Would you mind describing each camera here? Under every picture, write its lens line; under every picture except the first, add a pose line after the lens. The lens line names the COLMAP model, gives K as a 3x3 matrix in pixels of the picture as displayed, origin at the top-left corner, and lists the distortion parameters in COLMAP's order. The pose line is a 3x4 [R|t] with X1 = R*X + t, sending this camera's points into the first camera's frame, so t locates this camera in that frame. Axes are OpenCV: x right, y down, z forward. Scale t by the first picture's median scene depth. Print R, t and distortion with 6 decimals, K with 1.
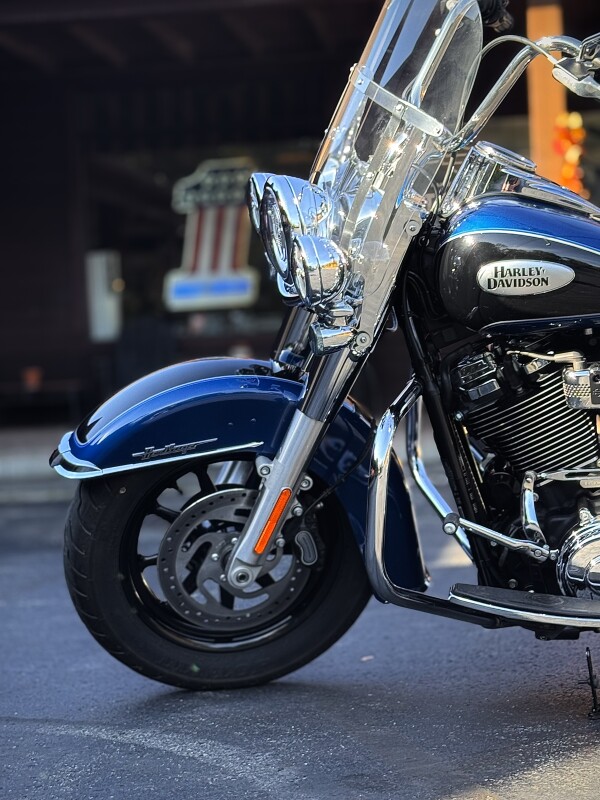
lens RADIAL K [[1626.3, 0, 300.0], [0, 1626.3, 400.0], [0, 0, 1]] dist [0.141307, 0.299876]
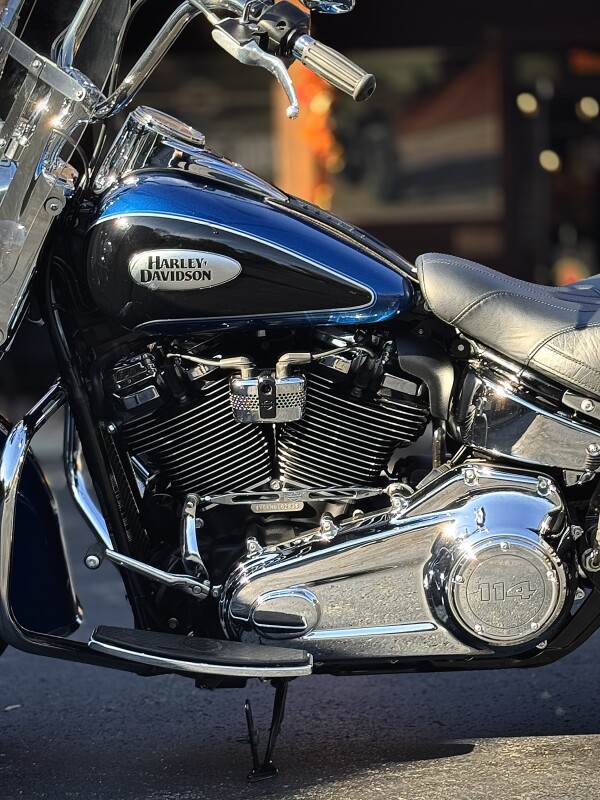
lens RADIAL K [[1899.6, 0, 300.0], [0, 1899.6, 400.0], [0, 0, 1]] dist [0.140078, 0.053677]
pose [[0.989985, 0.017014, 0.140145, 0.056077], [-0.019087, 0.999727, 0.013463, -0.020197], [-0.139878, -0.016003, 0.990039, 0.002328]]
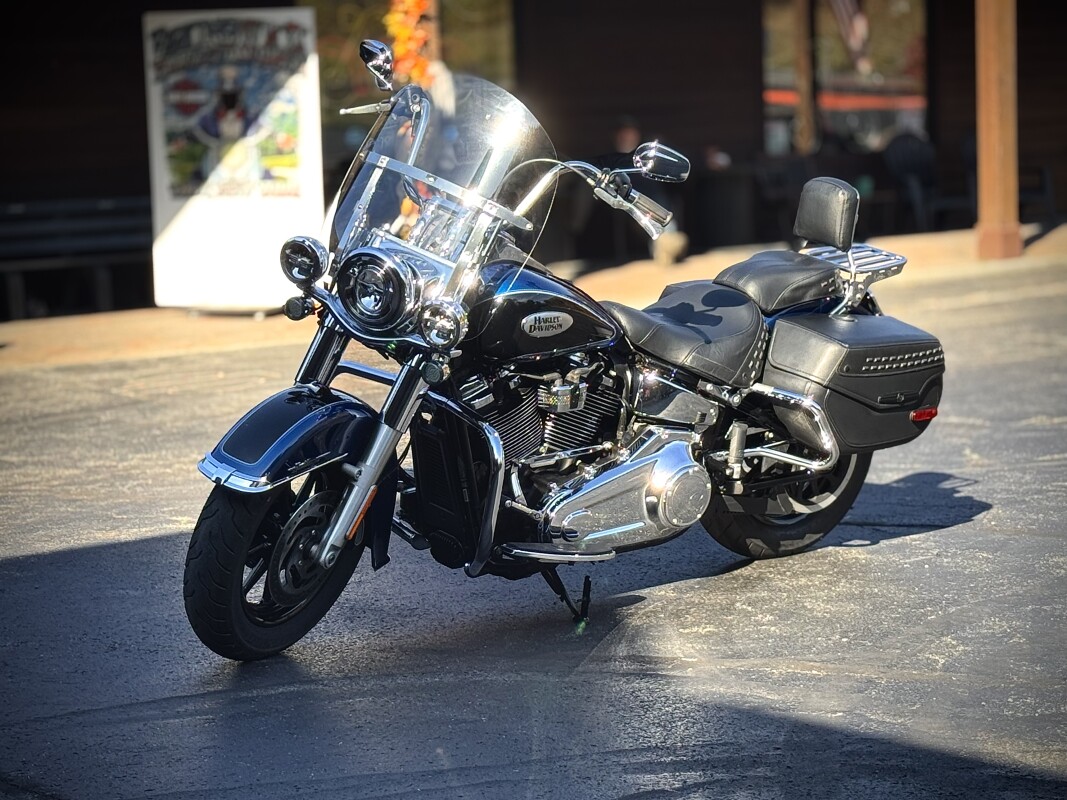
lens RADIAL K [[2588.9, 0, 533.5], [0, 2588.9, 400.0], [0, 0, 1]] dist [0.009070, 0.091731]
pose [[0.682566, -0.057213, 0.728581, -1.446090], [0.029009, 0.998266, 0.051213, -0.117988], [-0.730248, -0.013821, 0.683043, -0.510080]]
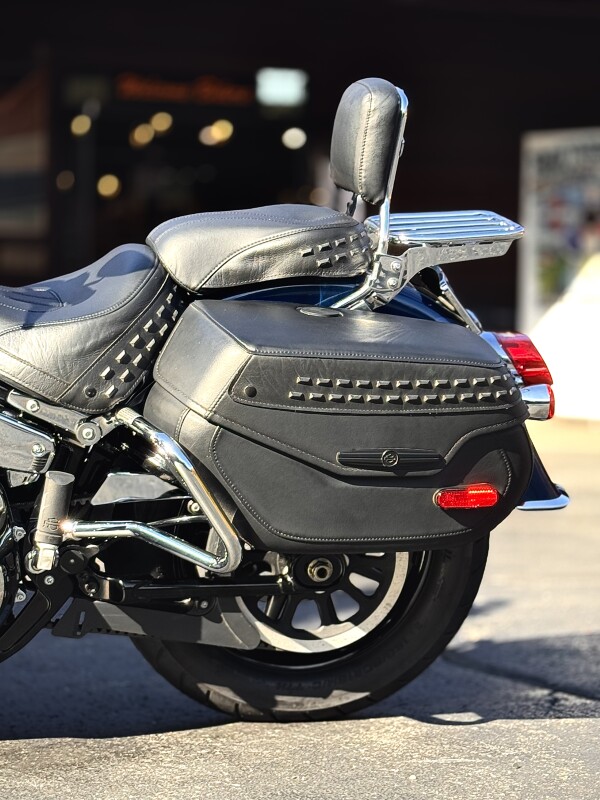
lens RADIAL K [[1899.6, 0, 300.0], [0, 1899.6, 400.0], [0, 0, 1]] dist [0.140078, 0.053677]
pose [[0.931847, 0.049681, 0.359433, 0.116540], [-0.050302, 0.998705, -0.007630, -0.009478], [-0.359347, -0.010970, 0.933140, -0.006508]]
